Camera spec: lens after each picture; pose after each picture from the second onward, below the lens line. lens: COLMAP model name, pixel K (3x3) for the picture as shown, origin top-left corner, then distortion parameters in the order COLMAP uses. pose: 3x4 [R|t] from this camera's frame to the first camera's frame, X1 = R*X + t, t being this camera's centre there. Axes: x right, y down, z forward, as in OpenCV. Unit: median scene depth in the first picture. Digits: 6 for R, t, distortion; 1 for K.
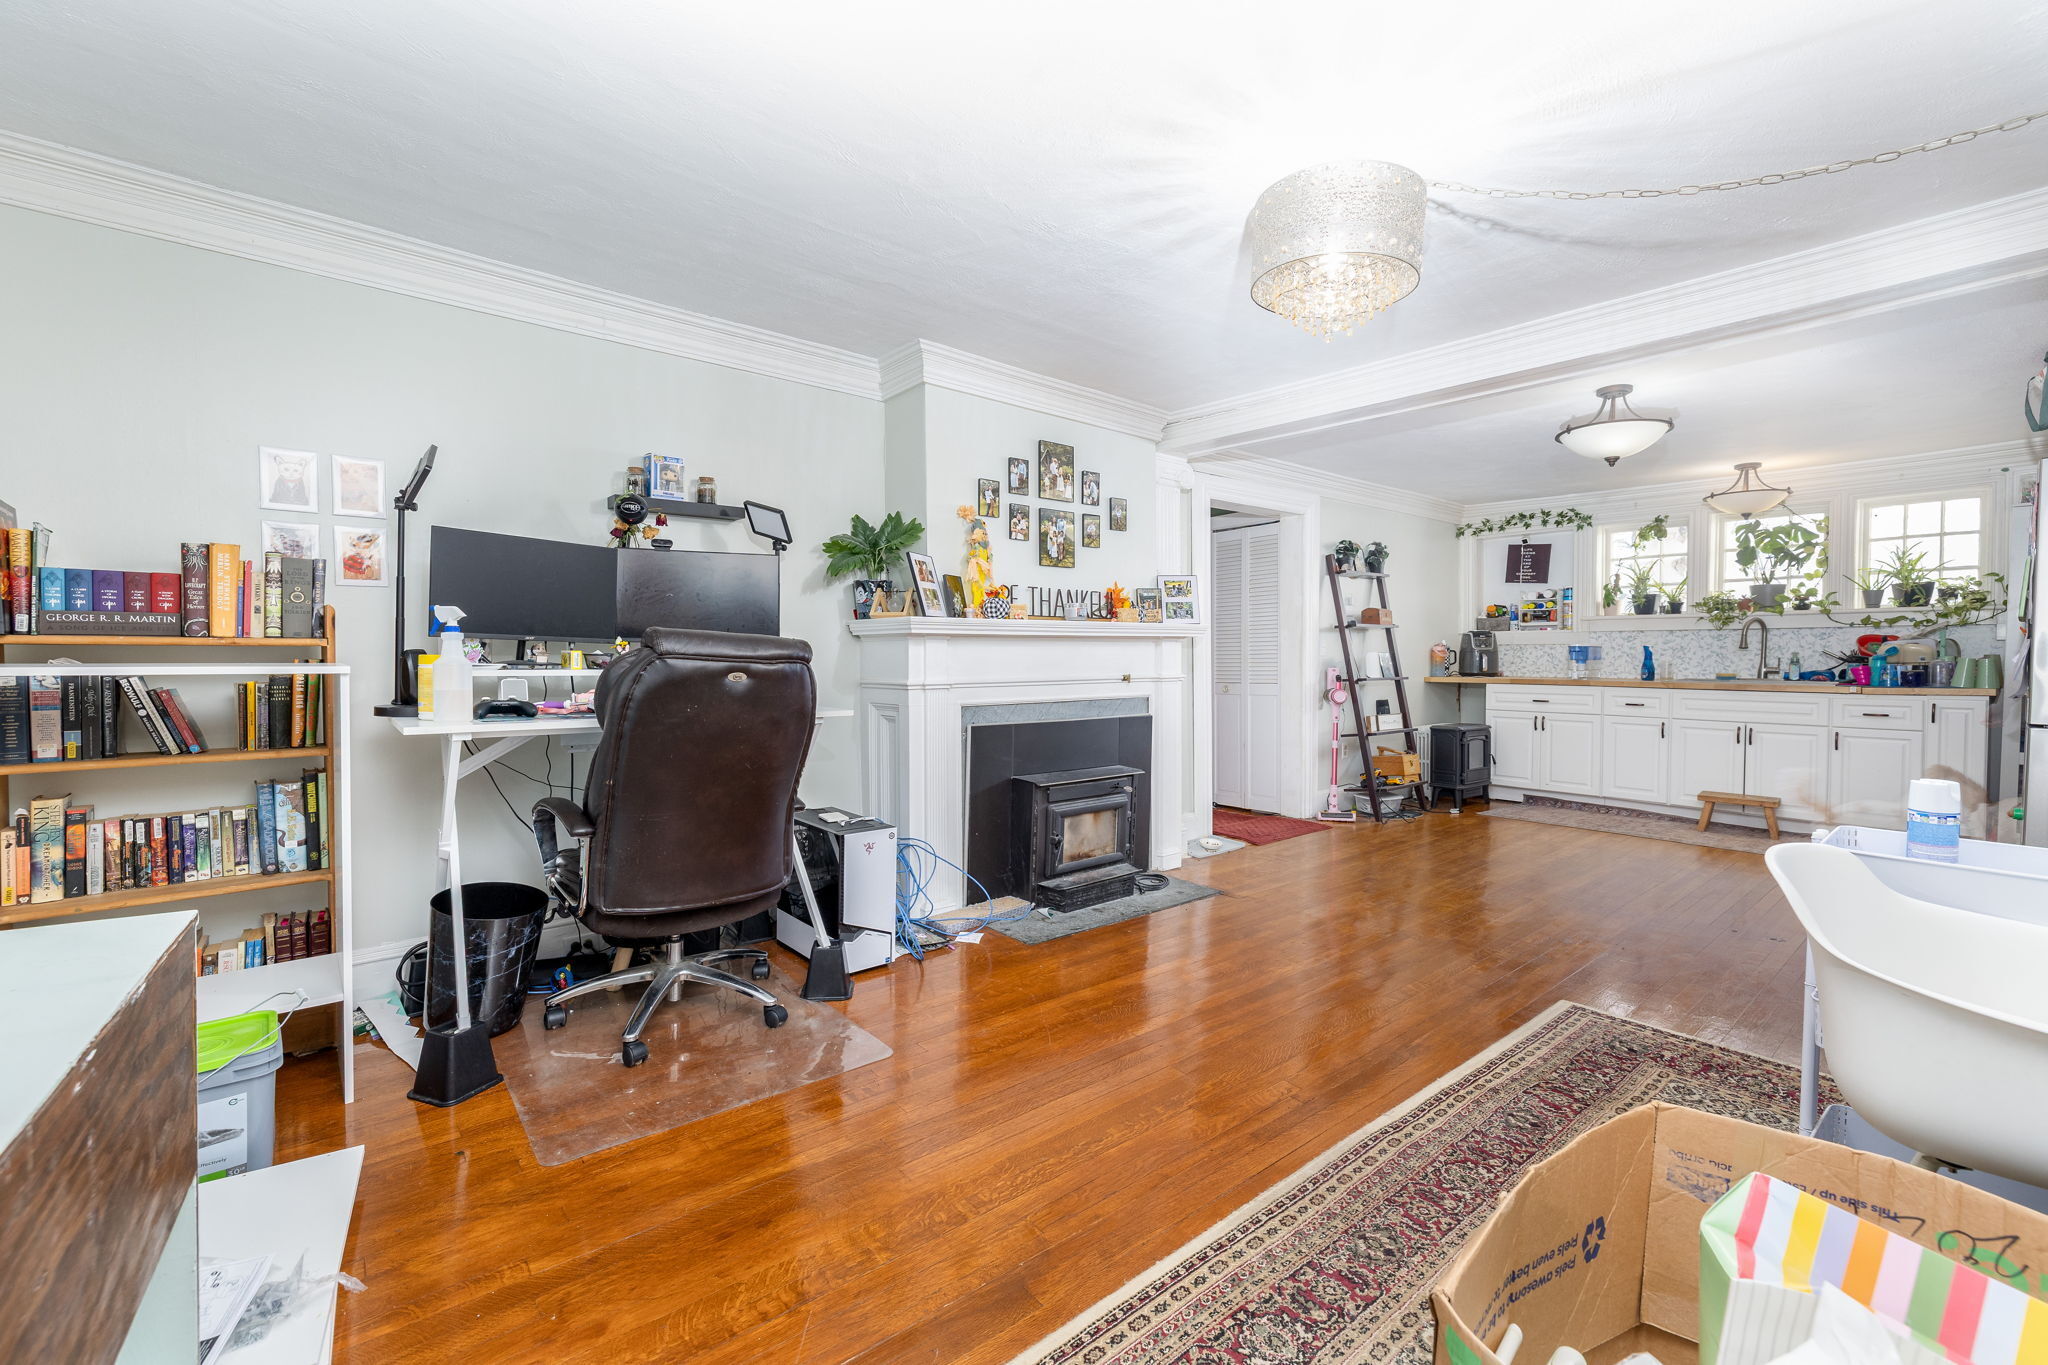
lens RADIAL K [[875.9, 0, 1029.9], [0, 875.9, 681.4], [0, 0, 1]] dist [0.001338, -0.000331]
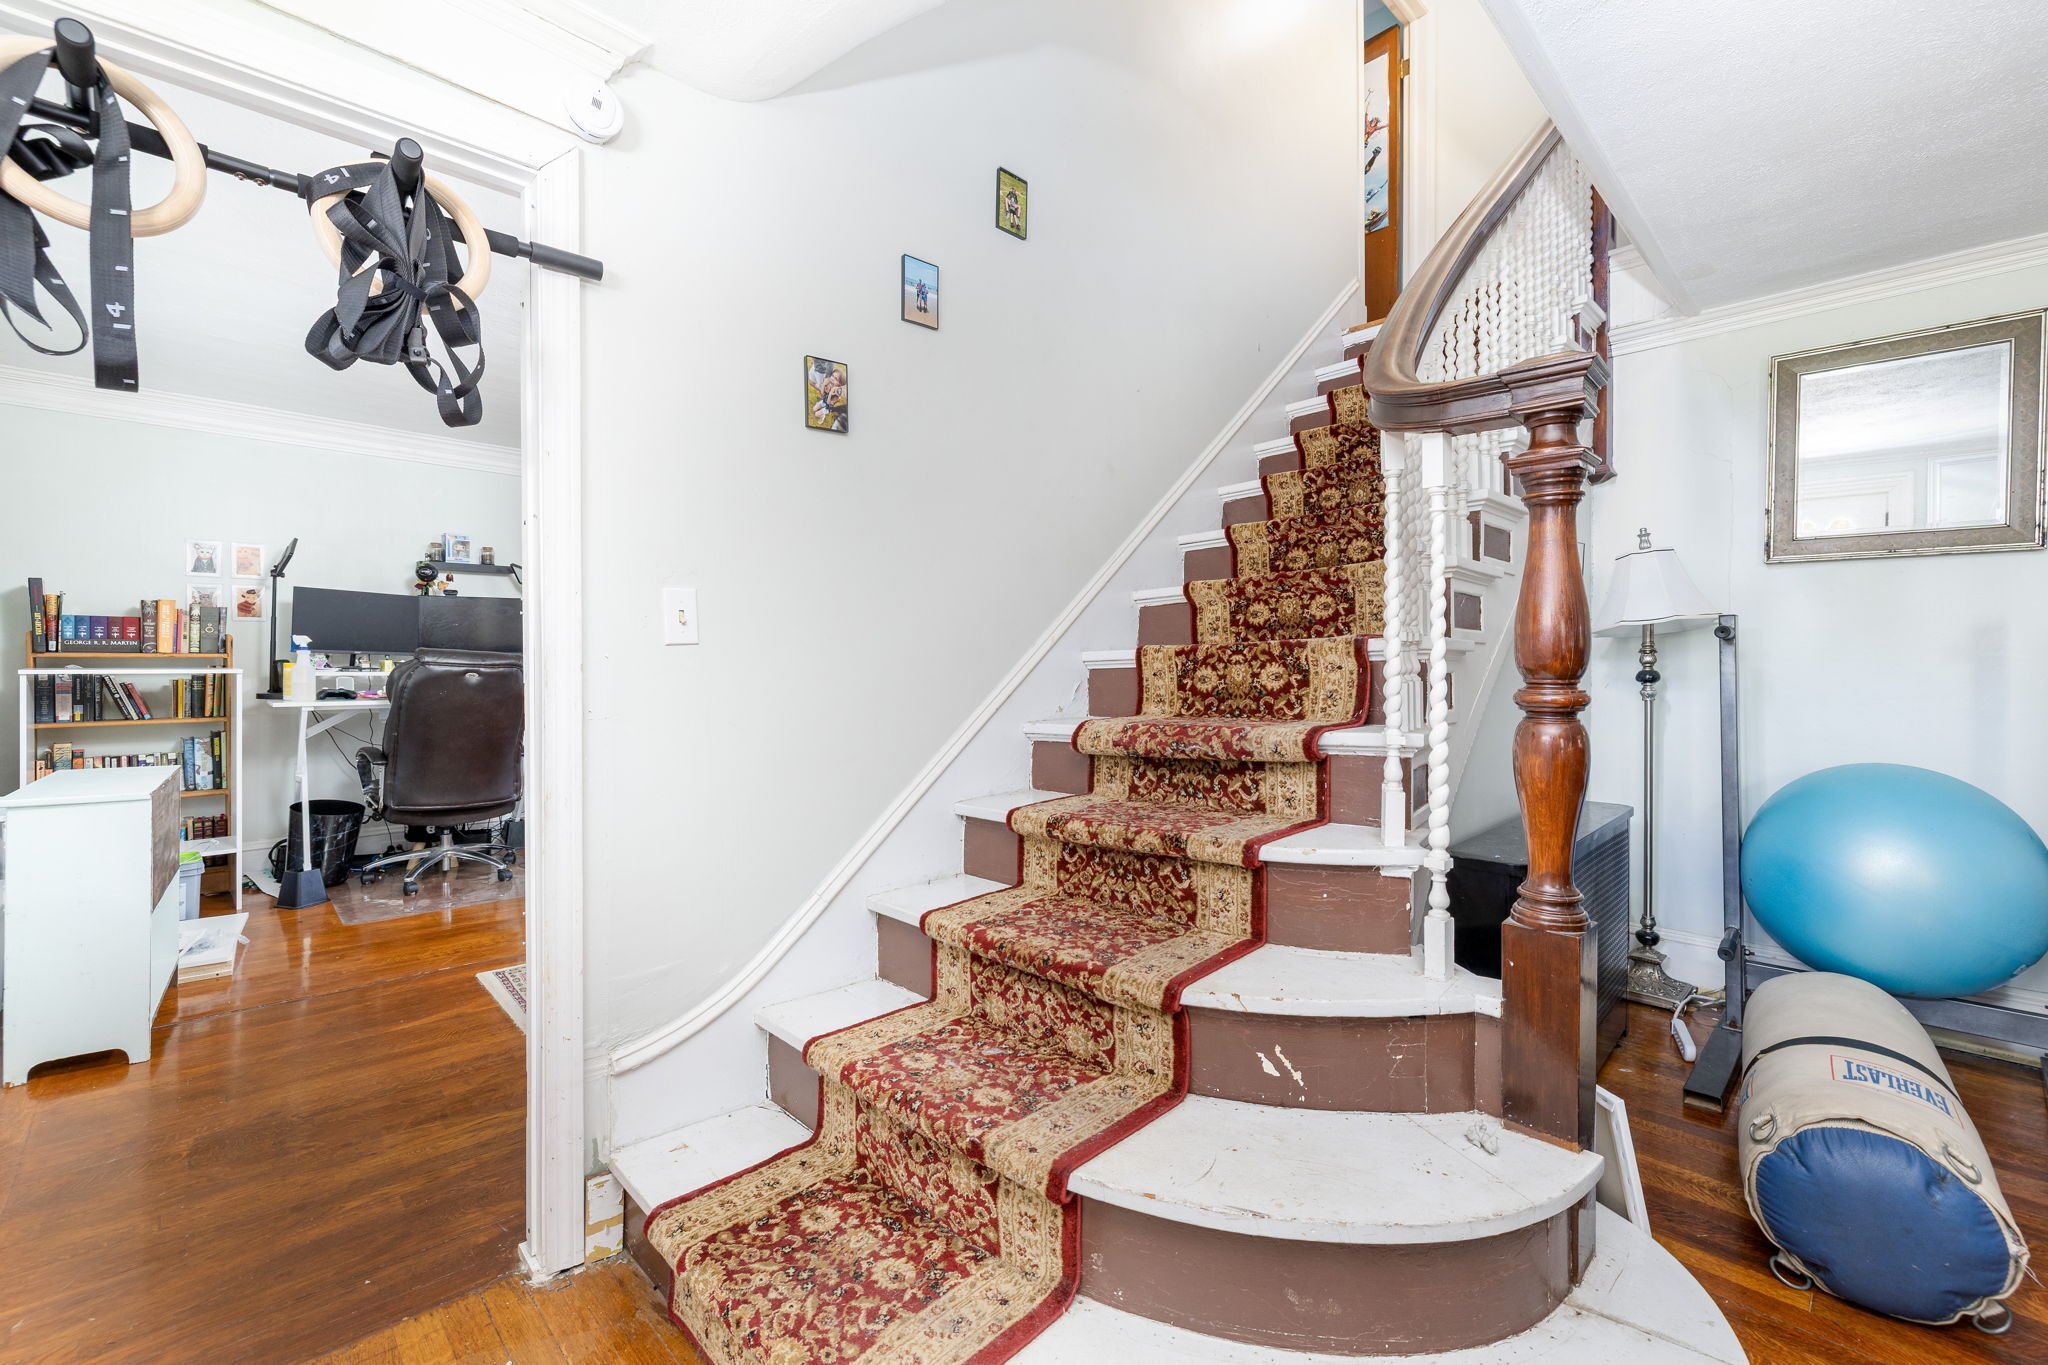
lens RADIAL K [[875.9, 0, 1016.6], [0, 875.9, 672.5], [0, 0, 1]] dist [0.001338, -0.000331]
pose [[0.997197, 0.000020, 0.074818, 0.613576], [0.001239, 0.999858, -0.016787, 0.019250], [-0.074807, 0.016833, 0.997056, -0.830316]]
